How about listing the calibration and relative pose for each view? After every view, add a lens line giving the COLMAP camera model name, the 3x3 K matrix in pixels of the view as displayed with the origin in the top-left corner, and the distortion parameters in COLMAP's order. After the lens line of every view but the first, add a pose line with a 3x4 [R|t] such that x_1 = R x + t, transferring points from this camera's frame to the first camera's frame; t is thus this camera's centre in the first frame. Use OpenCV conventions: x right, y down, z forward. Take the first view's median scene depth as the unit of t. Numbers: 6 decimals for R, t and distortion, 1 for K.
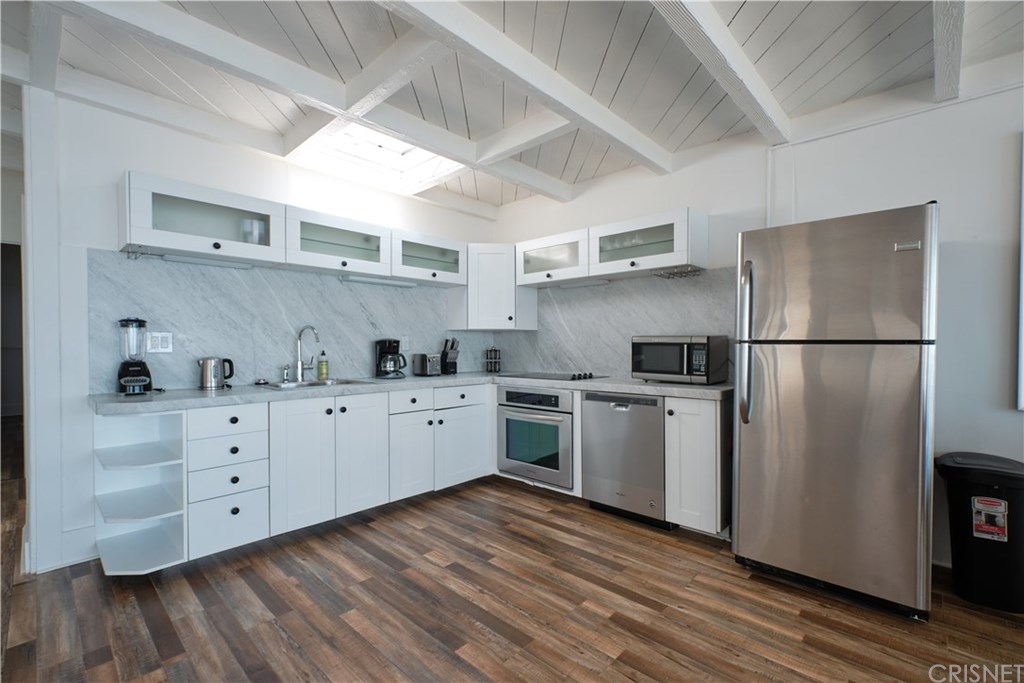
lens RADIAL K [[462.3, 0, 499.1], [0, 462.3, 353.5], [0, 0, 1]] dist [0.001066, -0.000041]
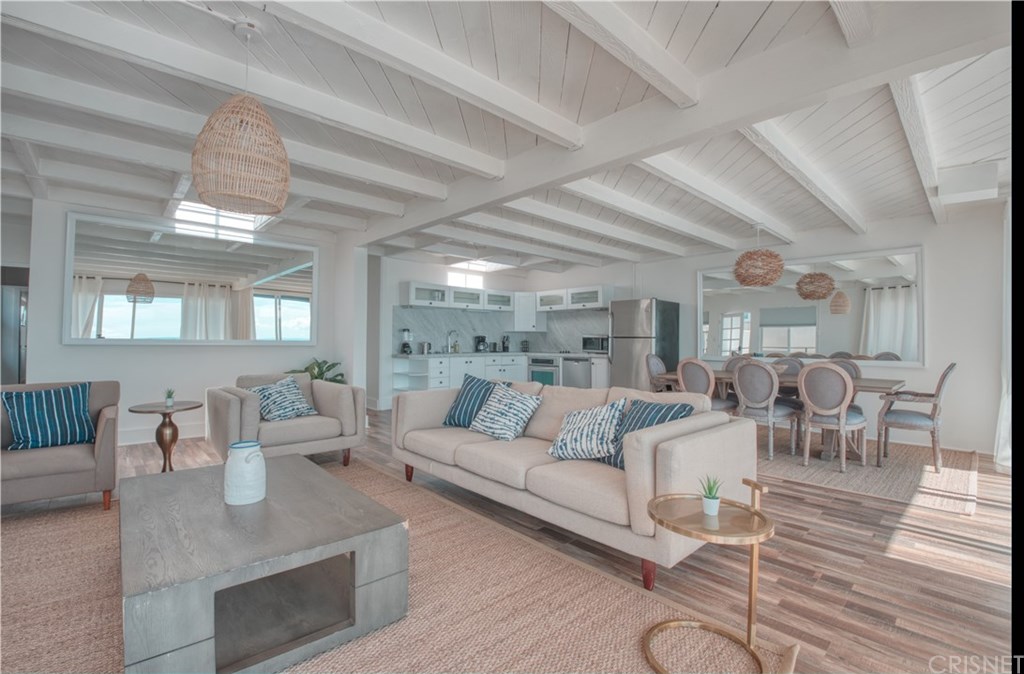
lens RADIAL K [[440.1, 0, 478.4], [0, 440.1, 334.8], [0, 0, 1]] dist [-0.034033, -0.000168]
pose [[0.994462, 0.003244, -0.105043, -0.019974], [-0.006570, 0.999488, -0.031327, 0.035568], [0.104887, 0.031844, 0.993974, -1.267537]]
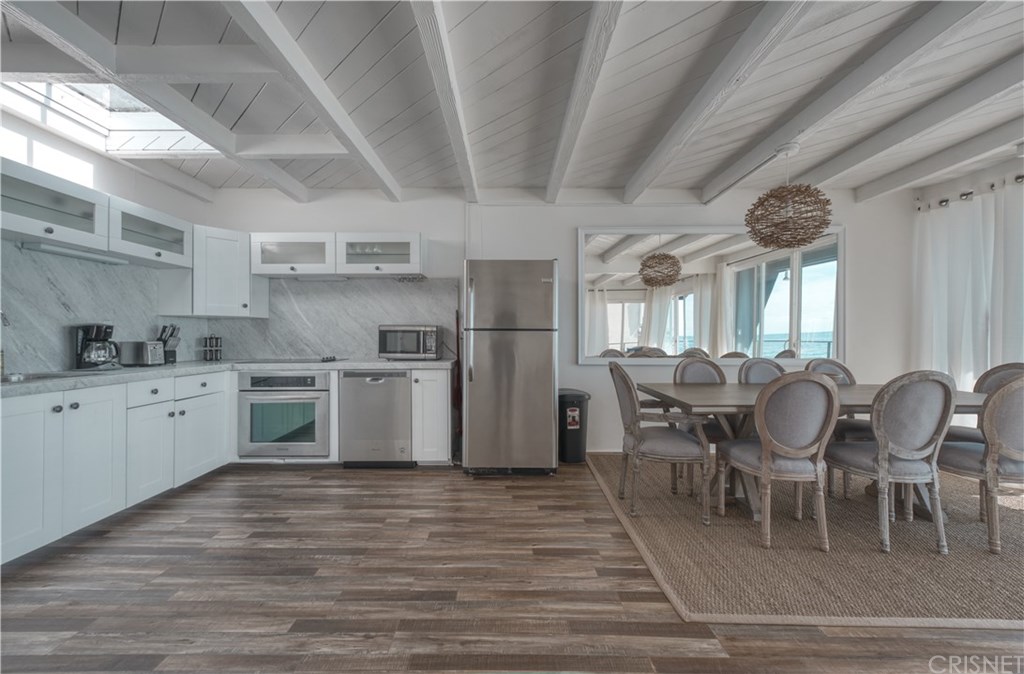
lens RADIAL K [[442.4, 0, 512.0], [0, 442.4, 337.0], [0, 0, 1]] dist [0.000187, -0.000014]
pose [[0.718096, -0.001571, 0.695942, -0.267022], [0.012732, 0.999860, -0.010880, 0.011878], [-0.695827, 0.016673, 0.718016, -0.115442]]
